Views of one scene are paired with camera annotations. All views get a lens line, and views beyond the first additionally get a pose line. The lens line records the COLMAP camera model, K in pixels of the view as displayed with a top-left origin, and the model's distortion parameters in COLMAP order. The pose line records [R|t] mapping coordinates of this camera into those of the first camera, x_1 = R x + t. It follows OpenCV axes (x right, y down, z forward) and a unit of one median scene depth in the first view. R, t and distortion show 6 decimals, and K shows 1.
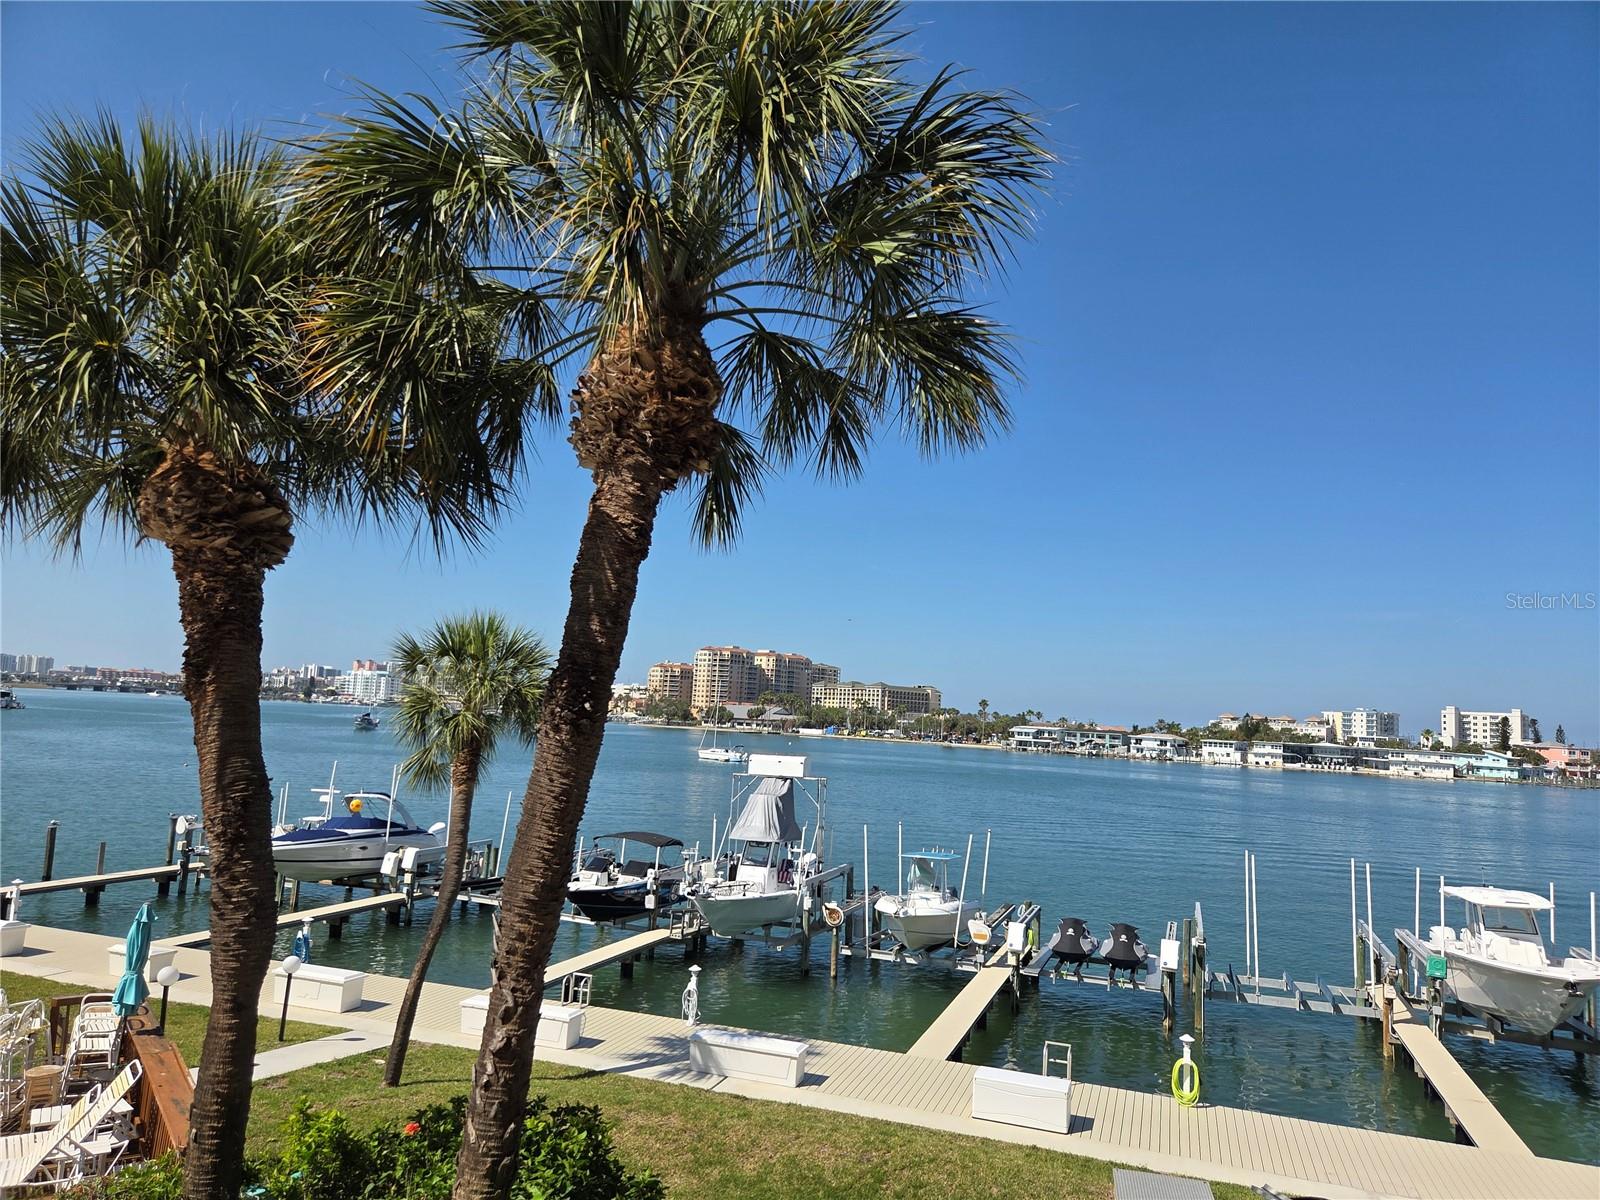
lens RADIAL K [[1071.6, 0, 808.2], [0, 1071.6, 617.0], [0, 0, 1]] dist [0.074625, -0.056578]
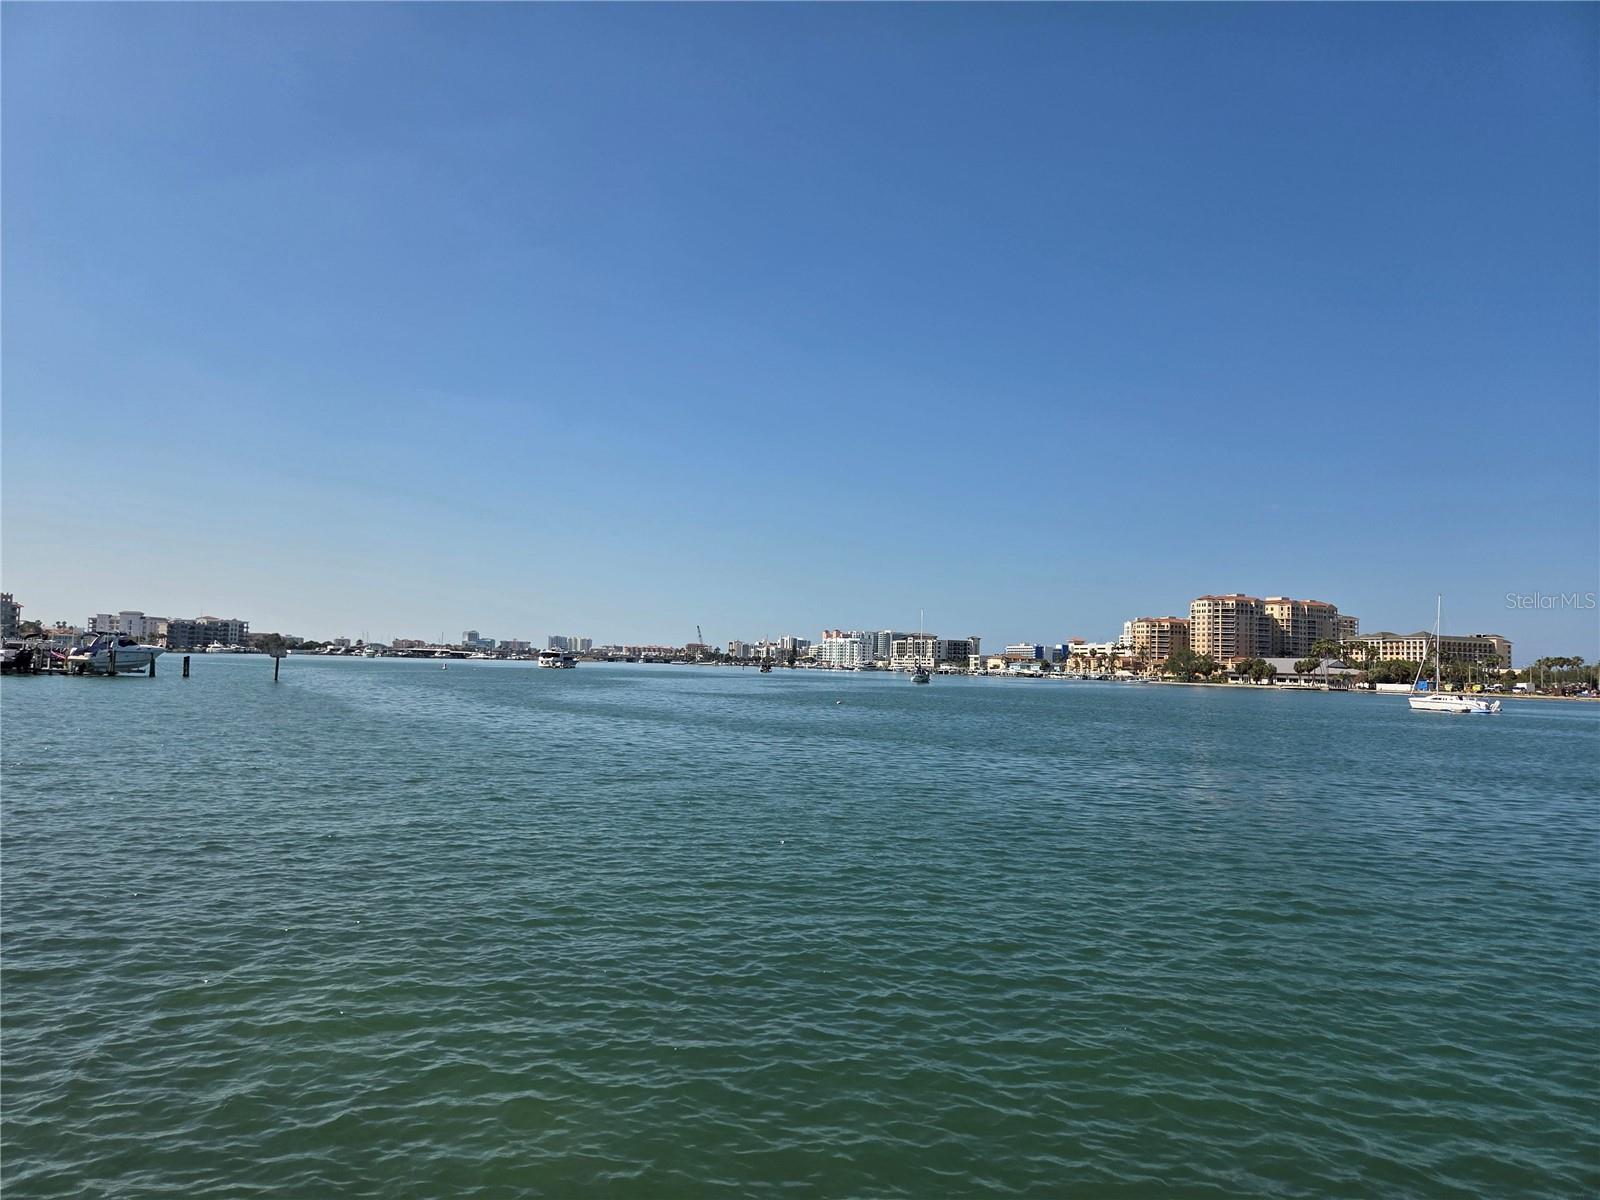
lens RADIAL K [[1071.6, 0, 786.8], [0, 1071.6, 600.1], [0, 0, 1]] dist [0.074625, -0.056578]
pose [[0.911838, -0.047505, -0.407792, -0.093644], [0.053702, 0.998550, 0.003755, 0.018994], [0.407023, -0.025323, 0.913067, 0.099223]]
